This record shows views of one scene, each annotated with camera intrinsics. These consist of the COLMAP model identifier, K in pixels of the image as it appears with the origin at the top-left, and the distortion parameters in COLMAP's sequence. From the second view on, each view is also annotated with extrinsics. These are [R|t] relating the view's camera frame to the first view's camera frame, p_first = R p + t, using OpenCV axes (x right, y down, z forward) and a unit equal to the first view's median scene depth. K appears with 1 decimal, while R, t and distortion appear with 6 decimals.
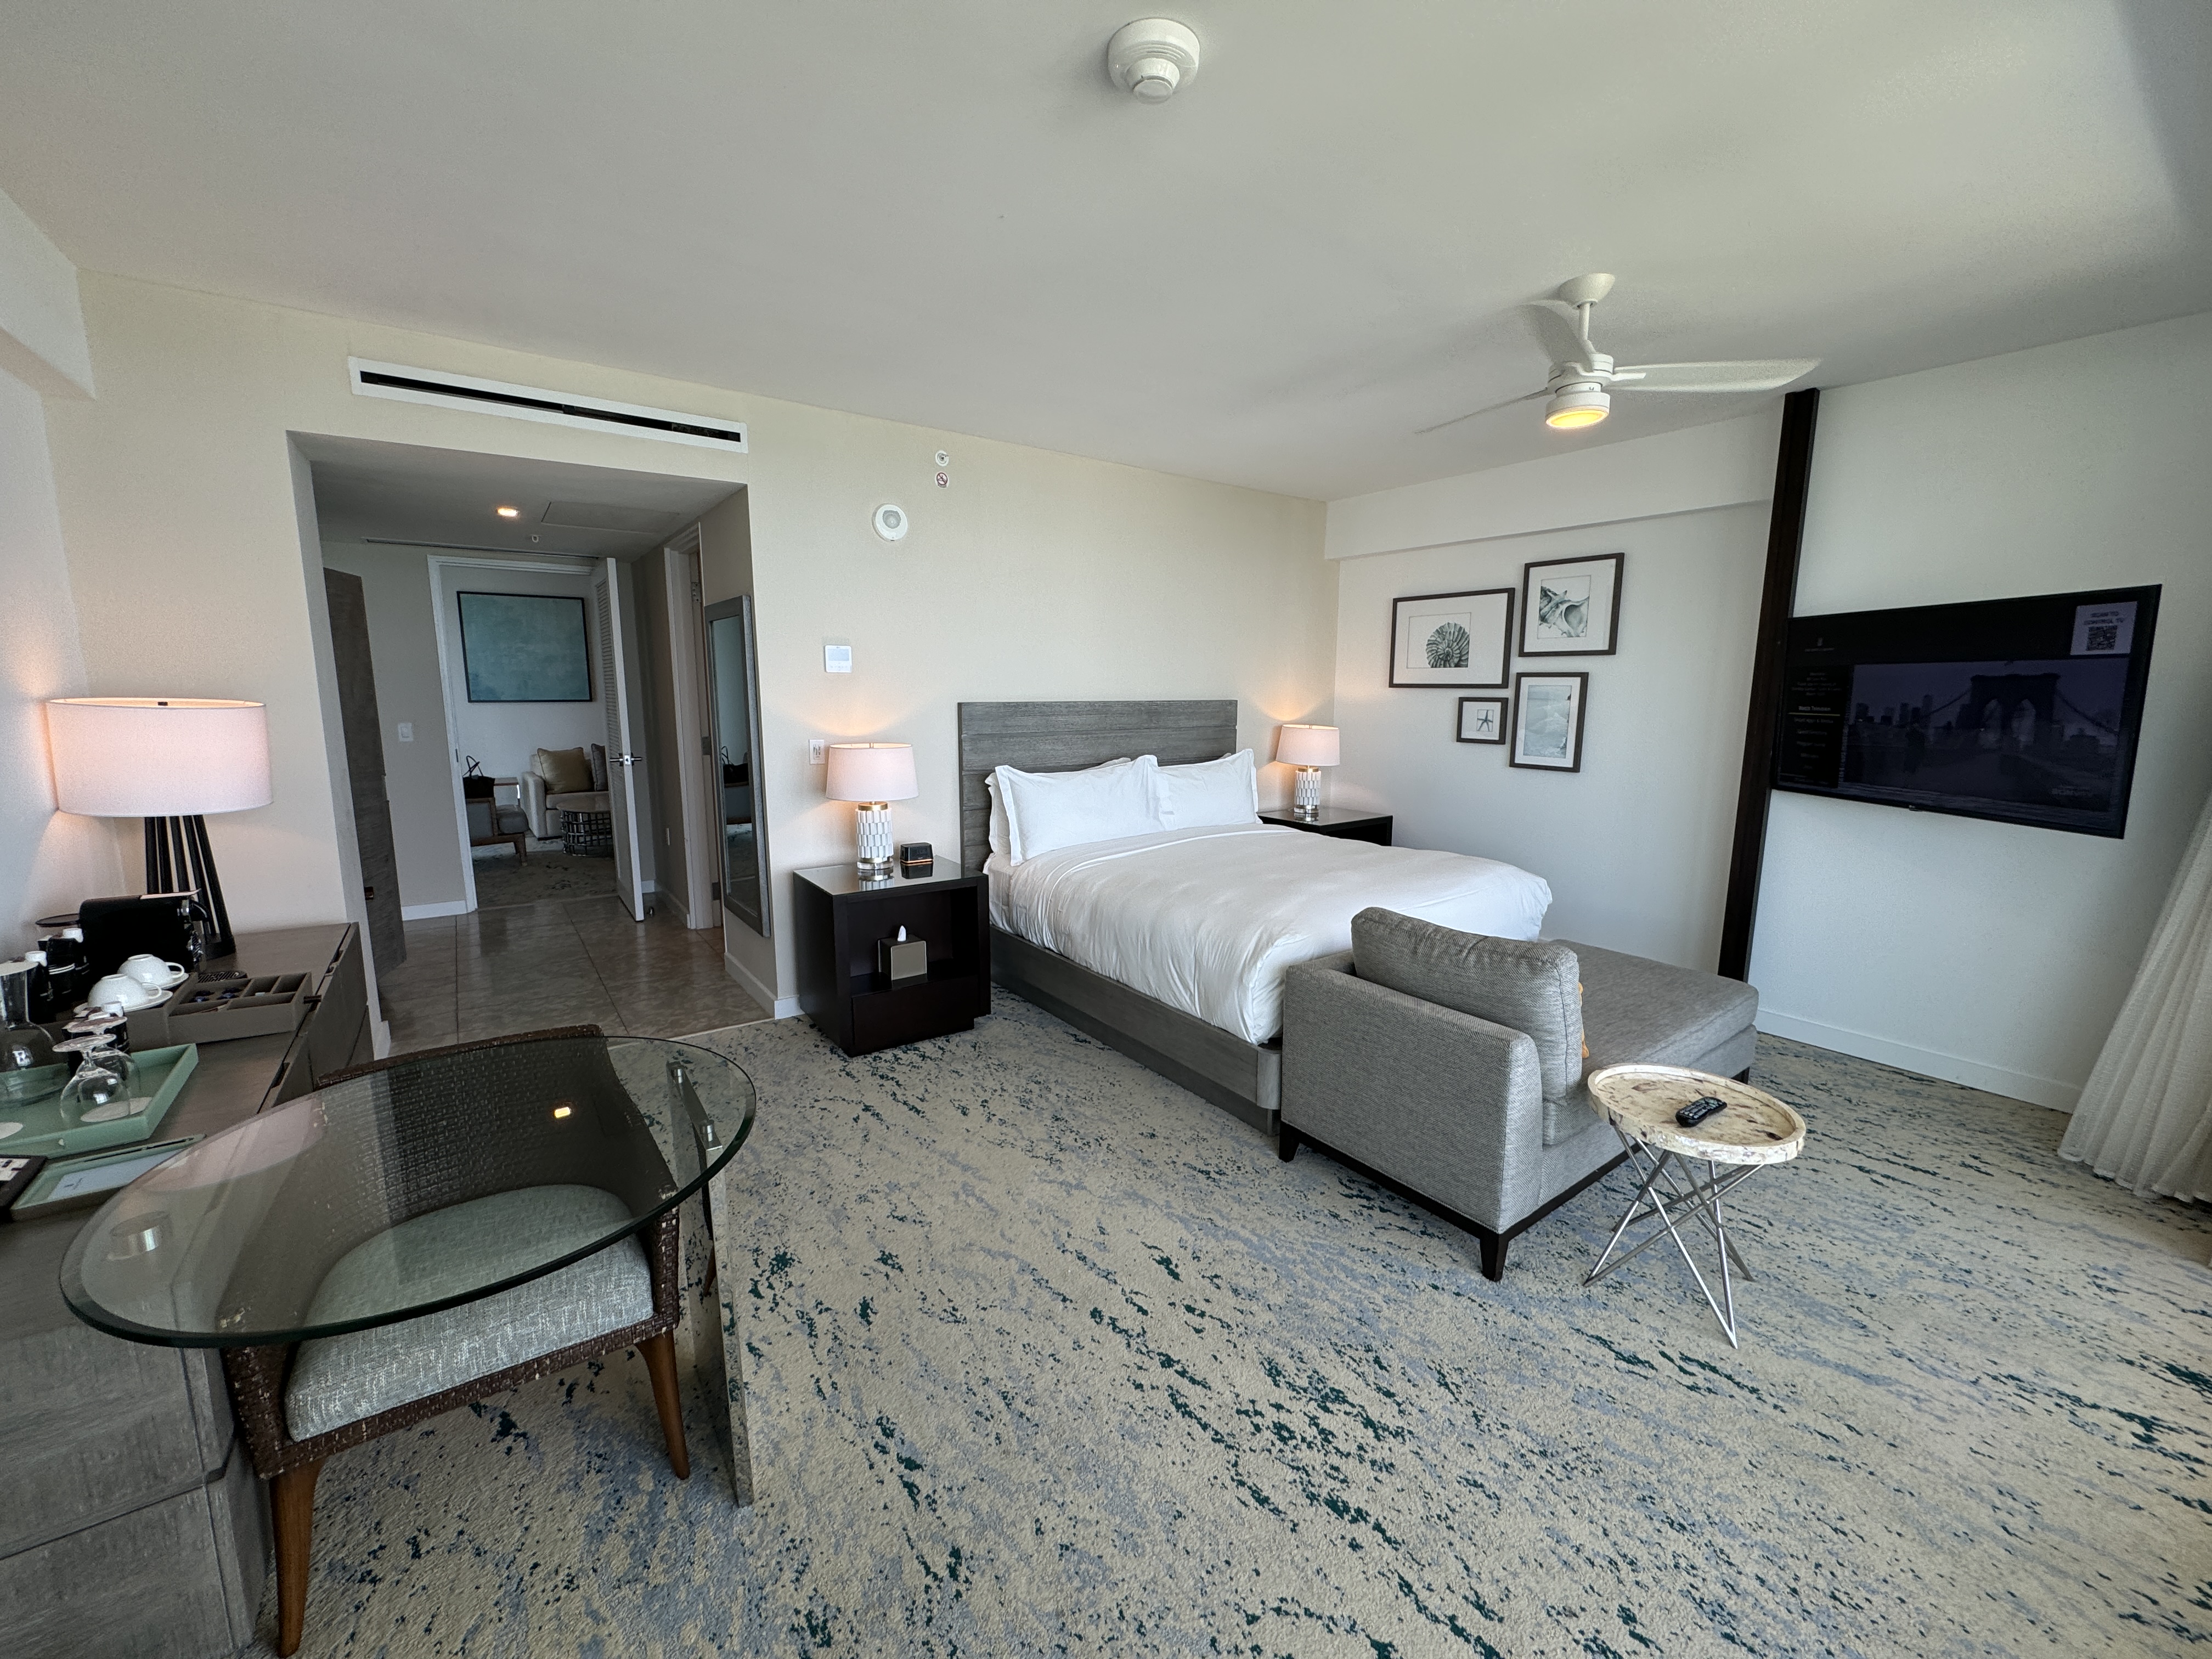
lens RADIAL K [[879.9, 0, 1109.8], [0, 879.9, 823.5], [0, 0, 1]] dist [0.000612, 0.000146]
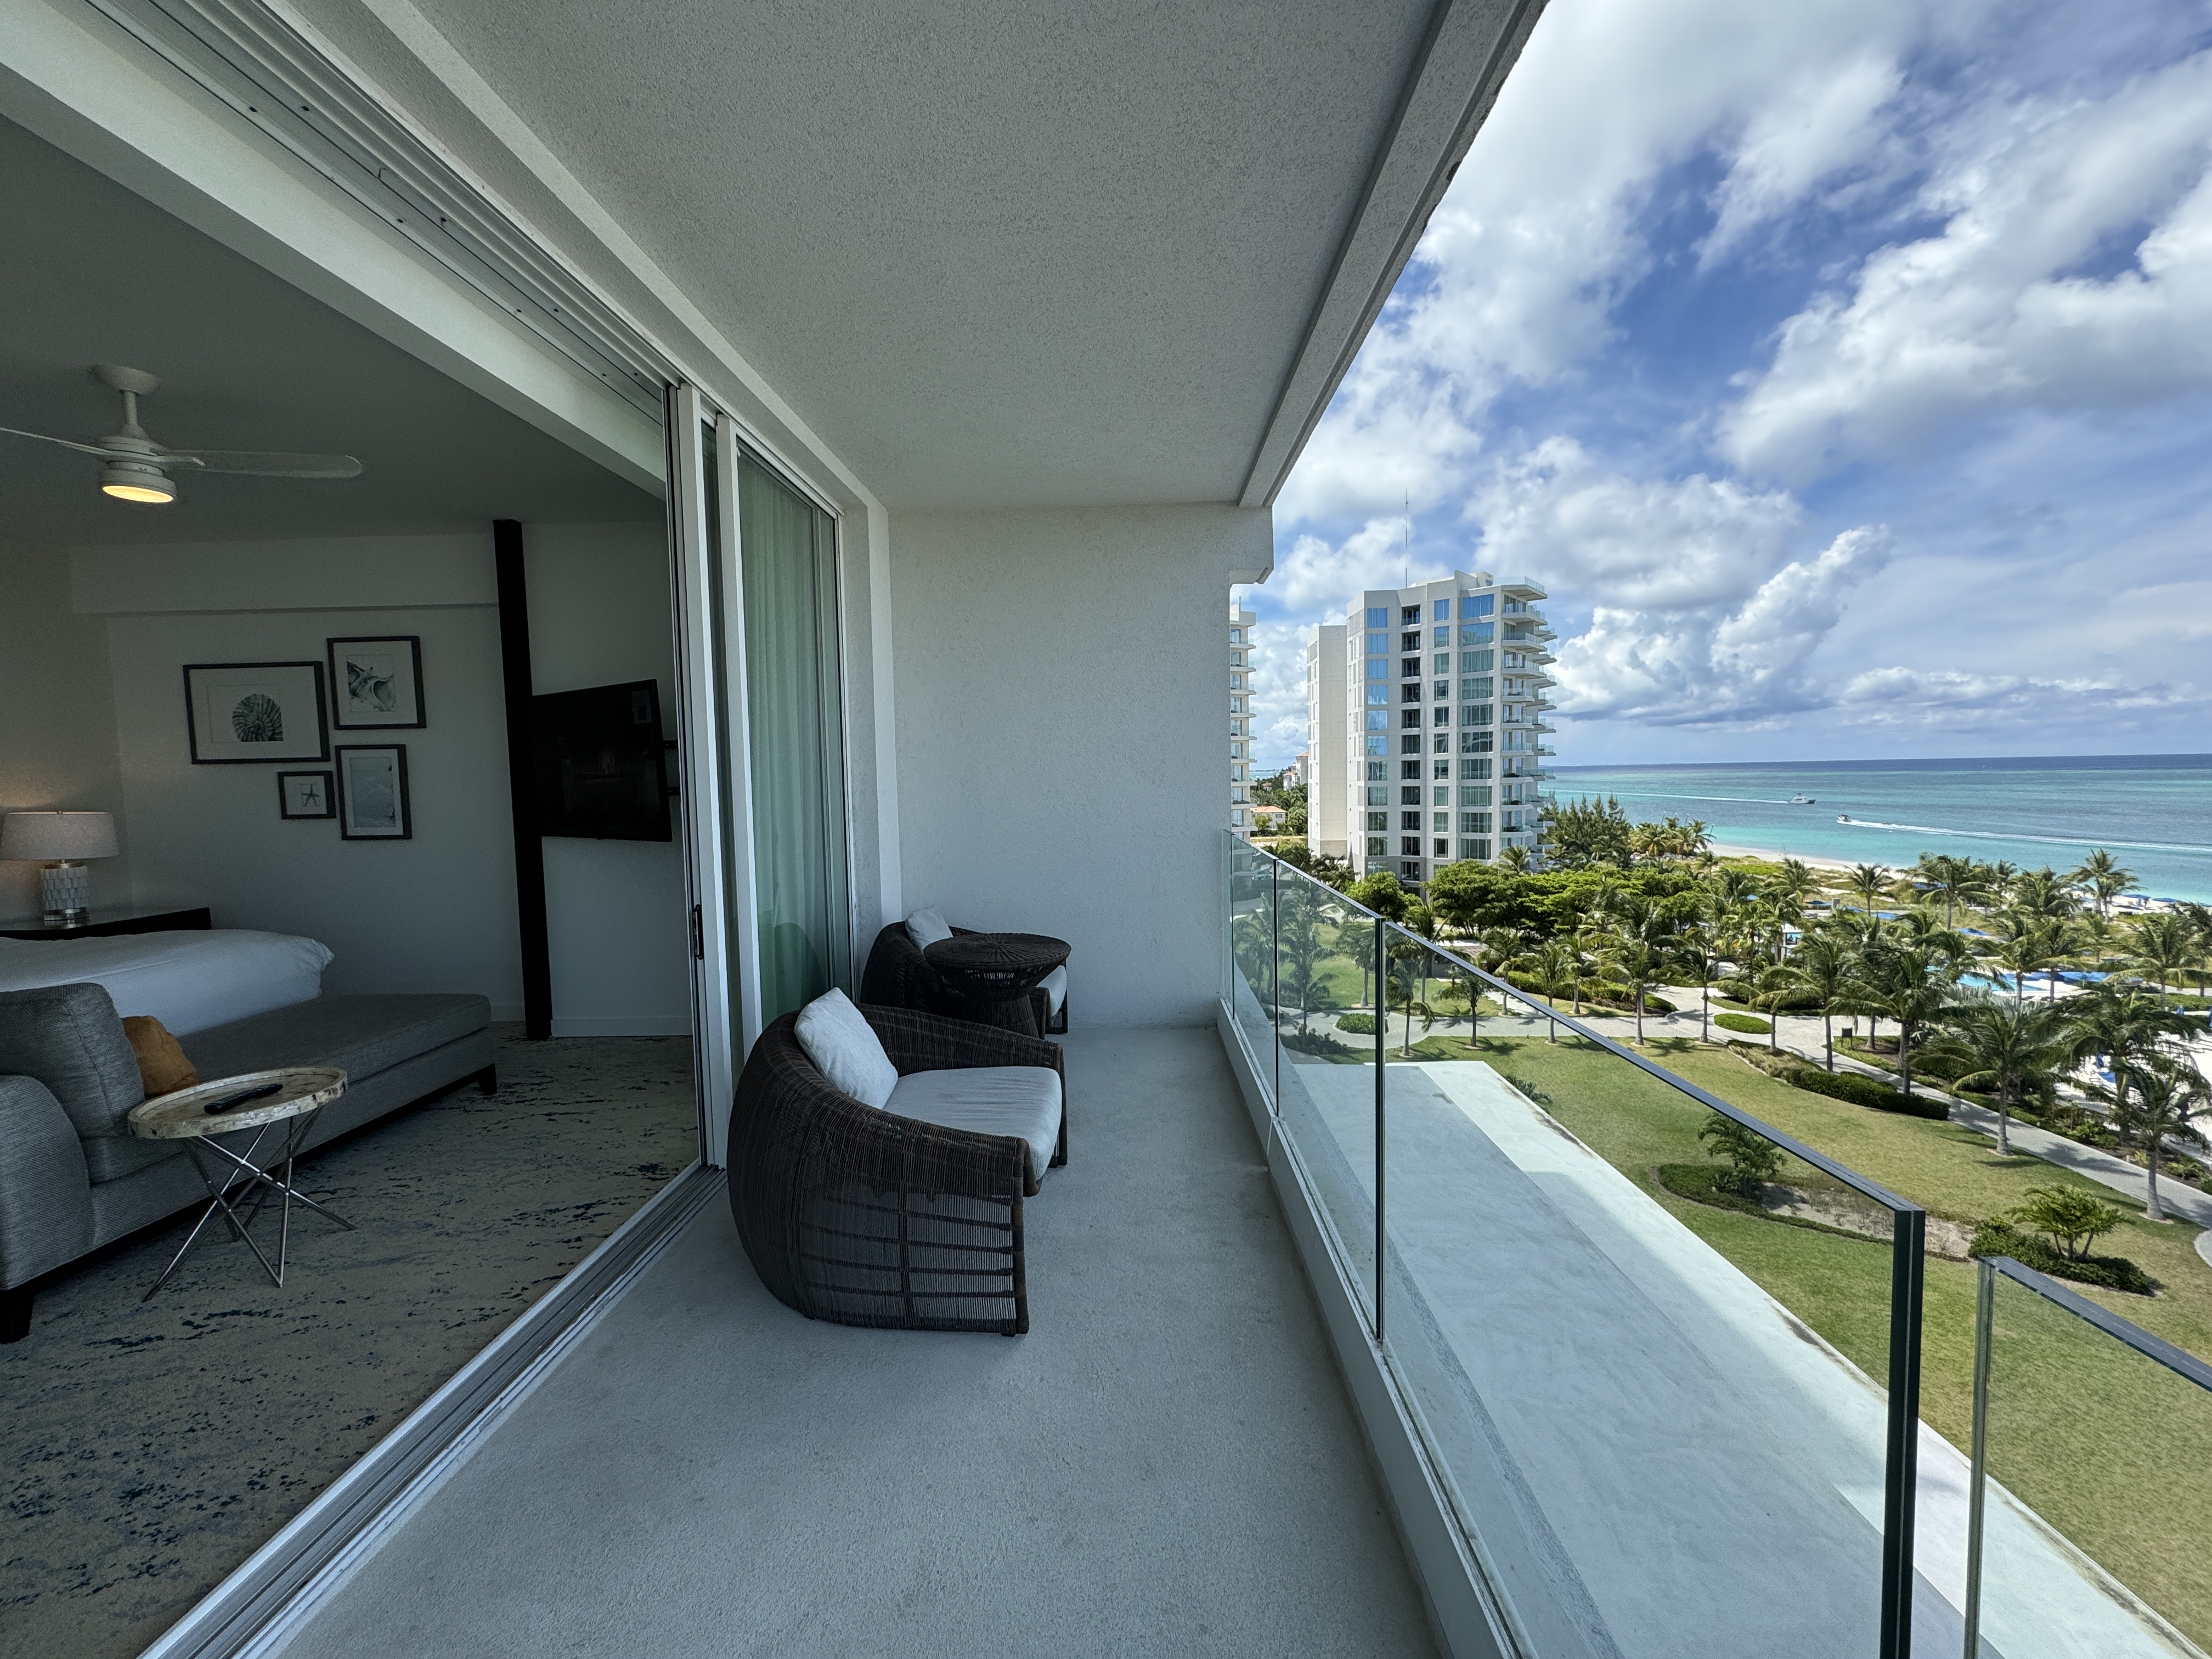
lens RADIAL K [[879.9, 0, 1101.0], [0, 879.9, 824.7], [0, 0, 1]] dist [0.000612, 0.000146]
pose [[0.622970, -0.062843, 0.779718, 0.224056], [0.144177, 0.988915, -0.035489, 0.079841], [-0.768845, 0.134526, 0.625125, -0.286747]]
